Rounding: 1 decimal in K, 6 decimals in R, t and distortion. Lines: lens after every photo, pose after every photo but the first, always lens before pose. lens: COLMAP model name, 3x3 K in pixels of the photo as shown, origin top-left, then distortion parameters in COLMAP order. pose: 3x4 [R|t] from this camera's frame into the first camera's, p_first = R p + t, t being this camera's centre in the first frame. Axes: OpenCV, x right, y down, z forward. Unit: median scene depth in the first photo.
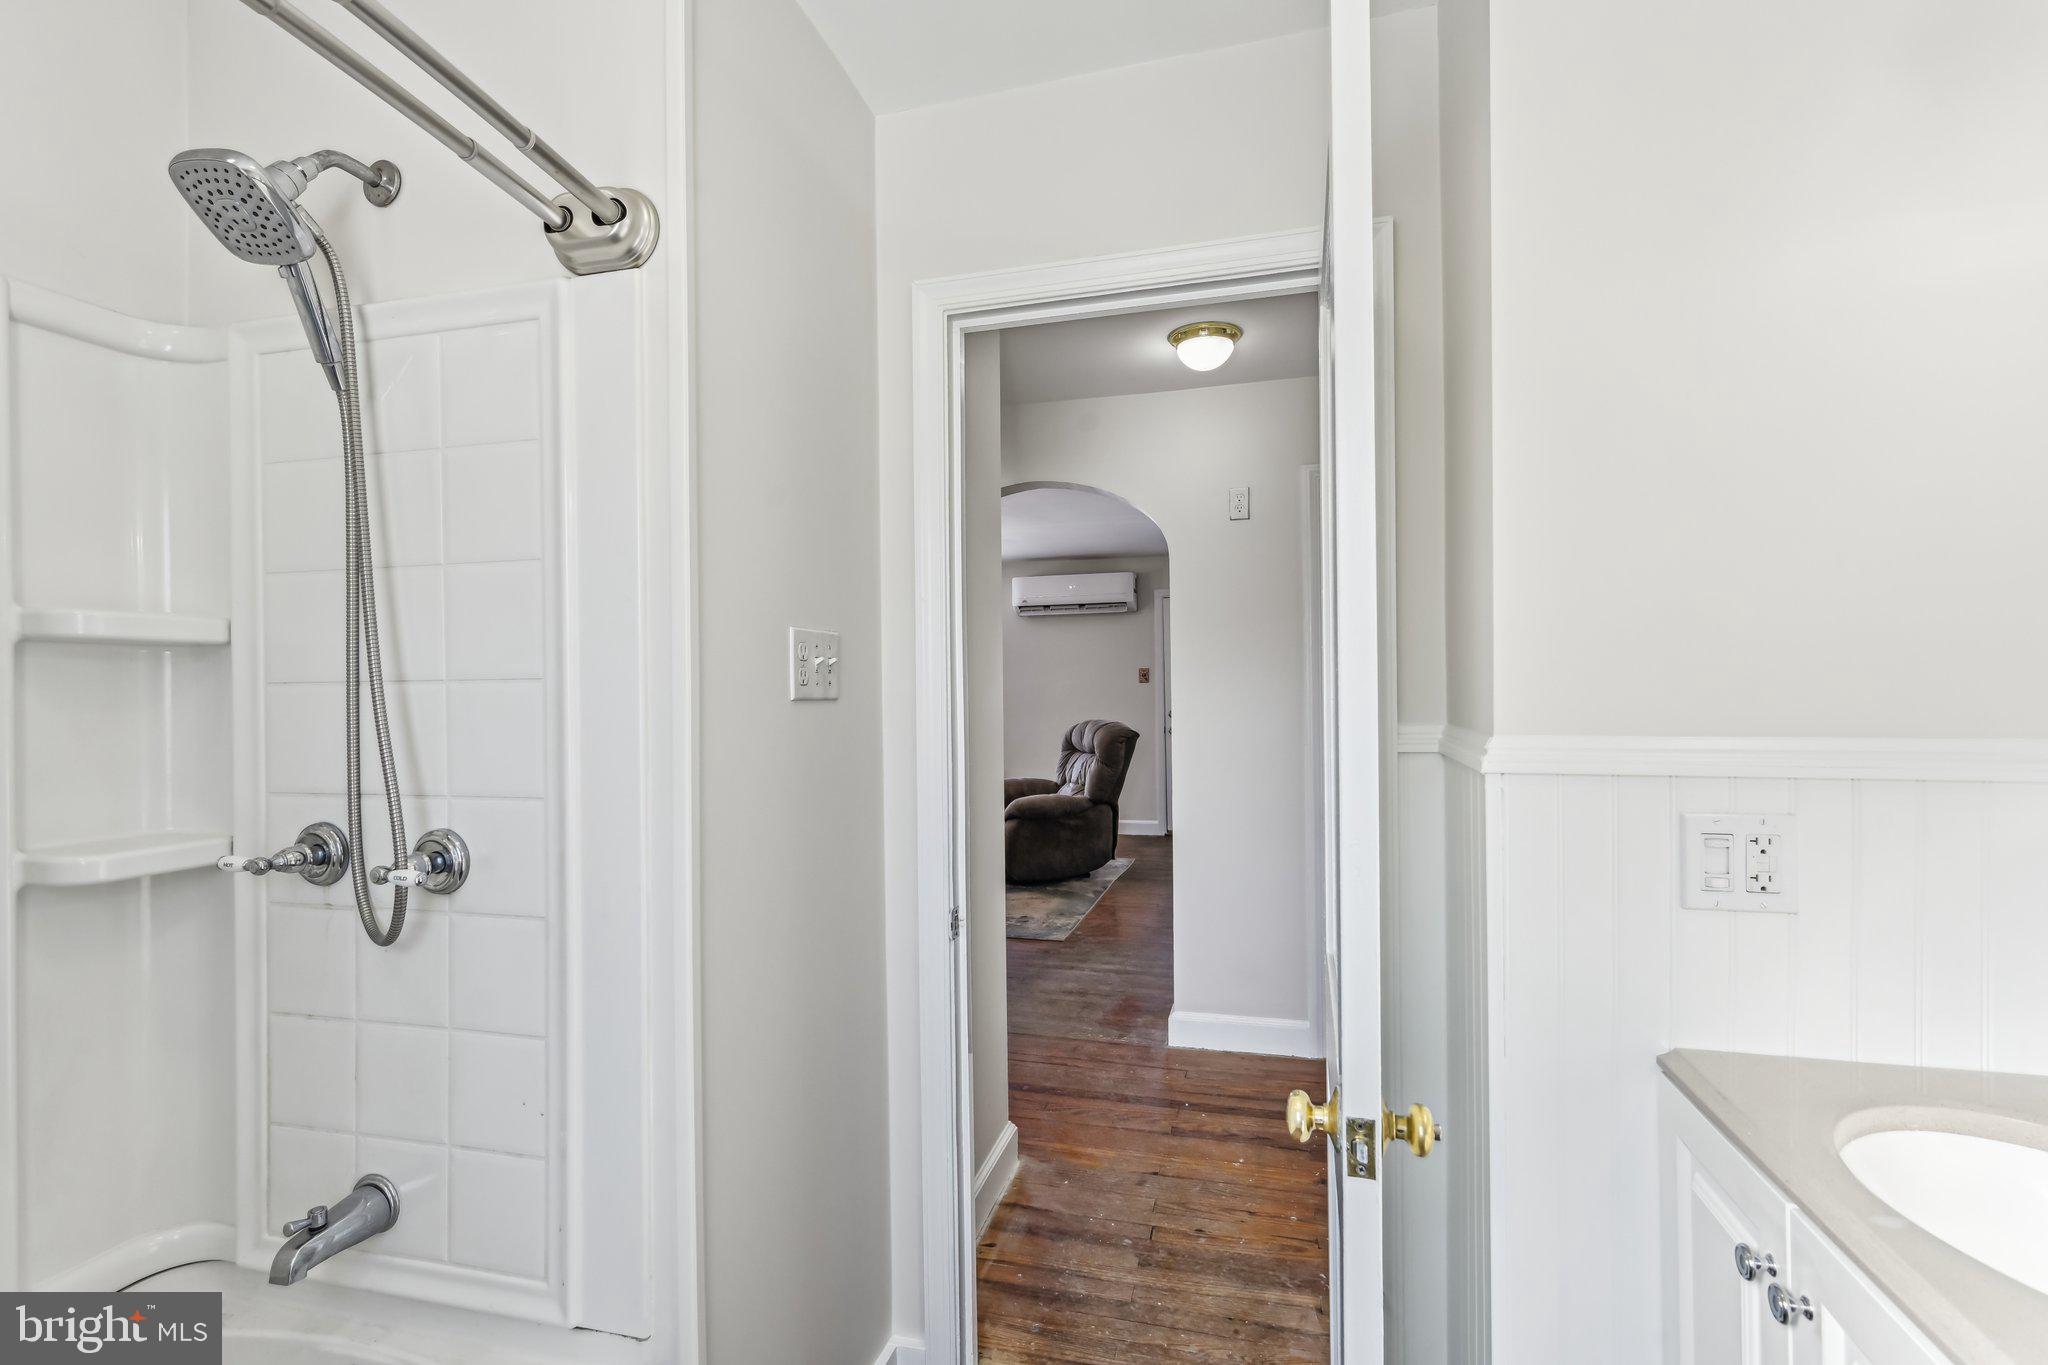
lens RADIAL K [[931.7, 0, 1020.3], [0, 931.7, 686.6], [0, 0, 1]] dist [0.002367, 0.000620]
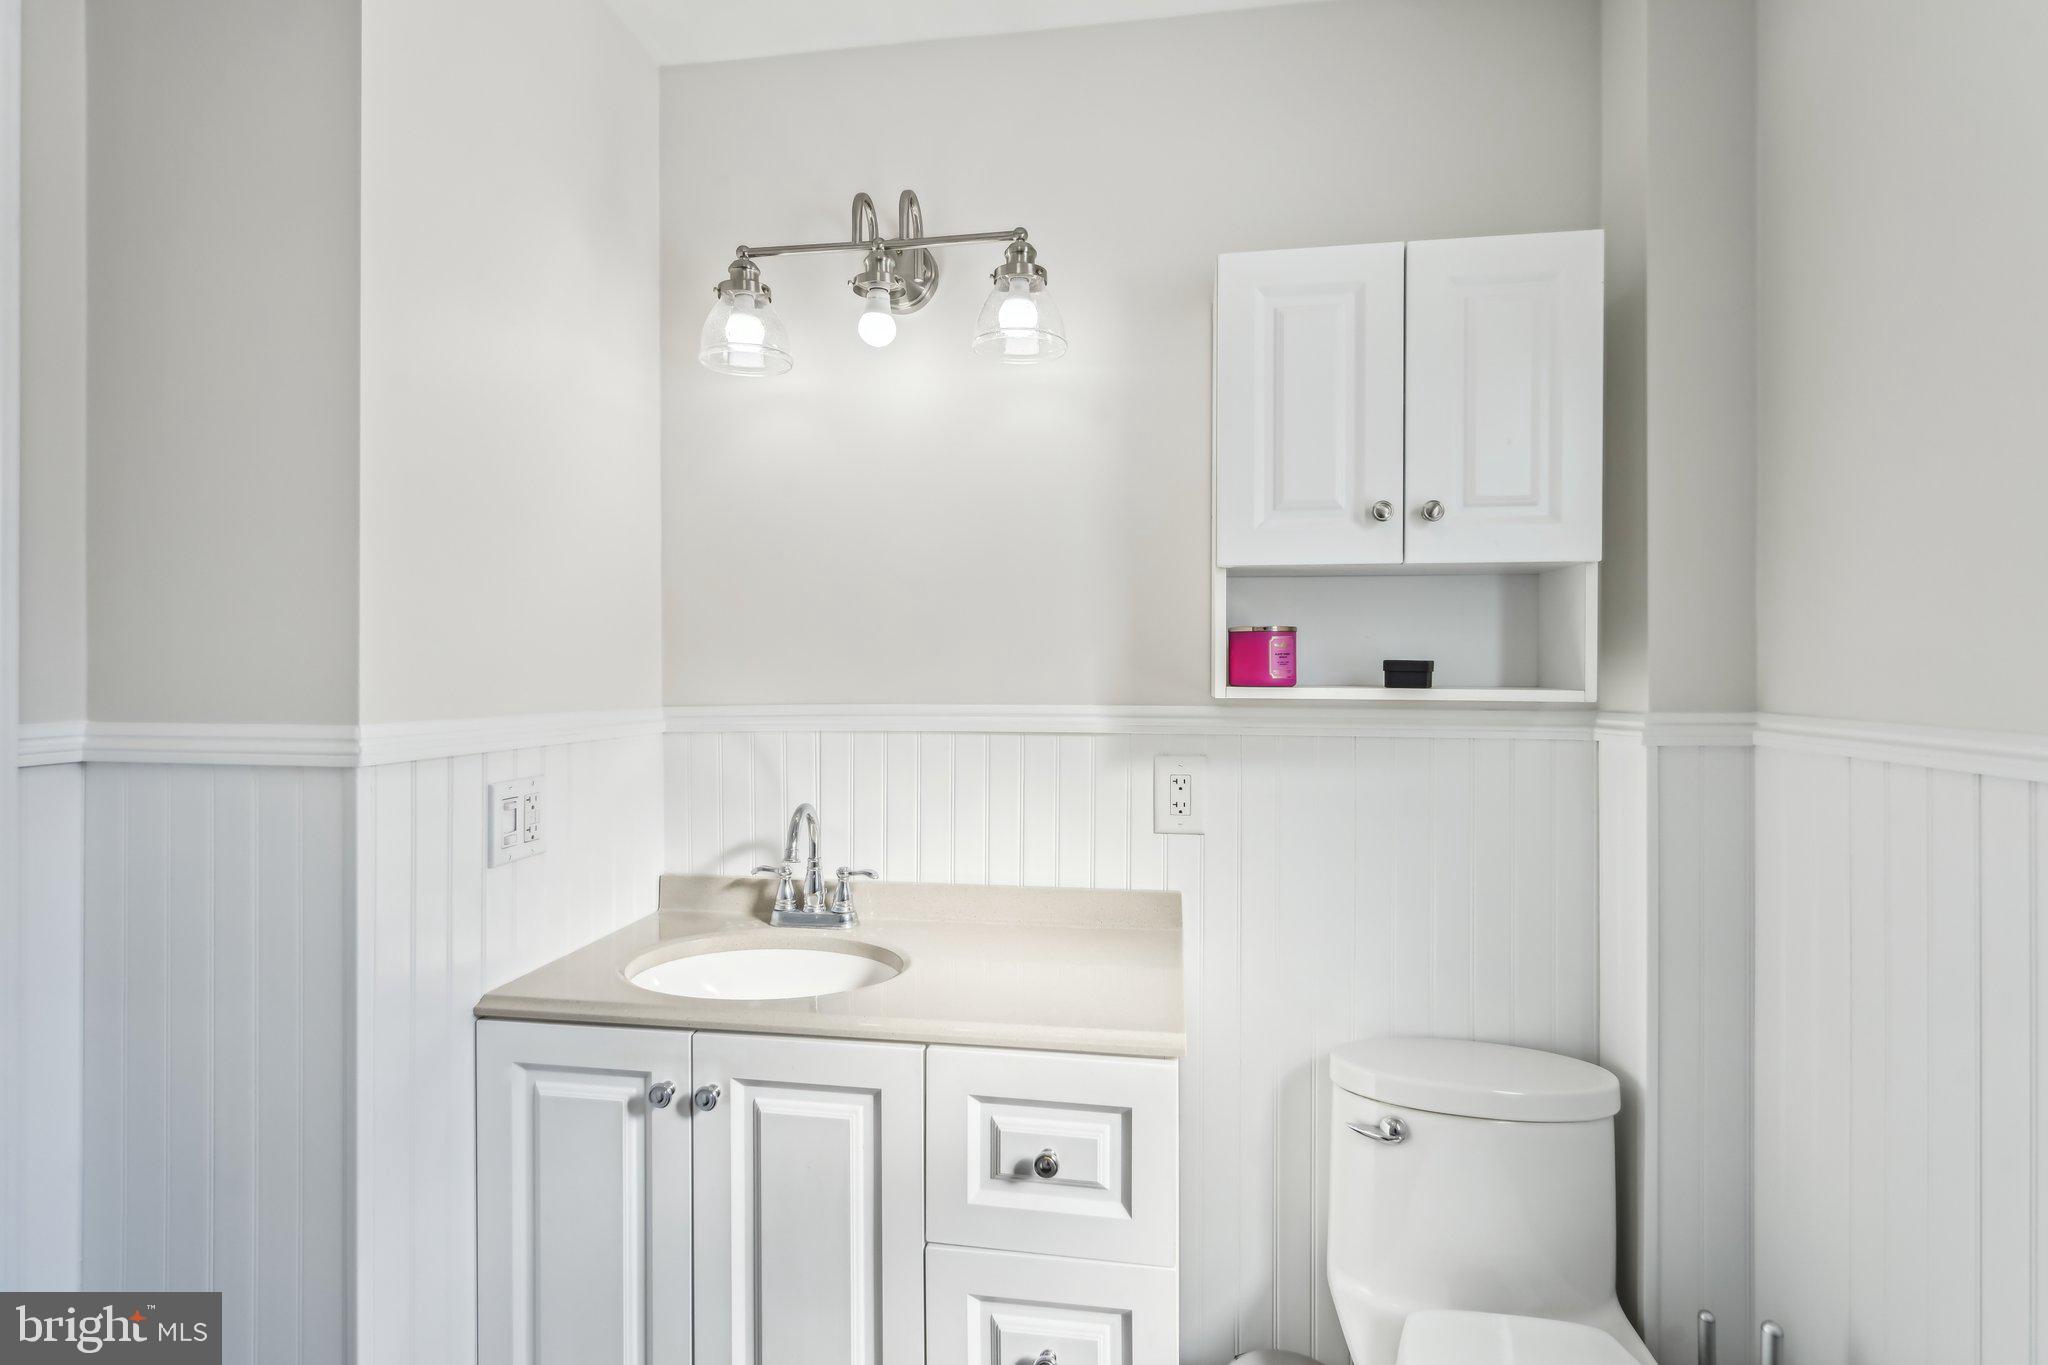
lens RADIAL K [[931.7, 0, 1019.1], [0, 931.7, 673.8], [0, 0, 1]] dist [0.002367, 0.000620]
pose [[-0.097311, 0.013619, 0.995161, -0.480922], [0.002319, 0.999907, -0.013457, 0.019084], [-0.995251, 0.000998, -0.097334, 0.474402]]
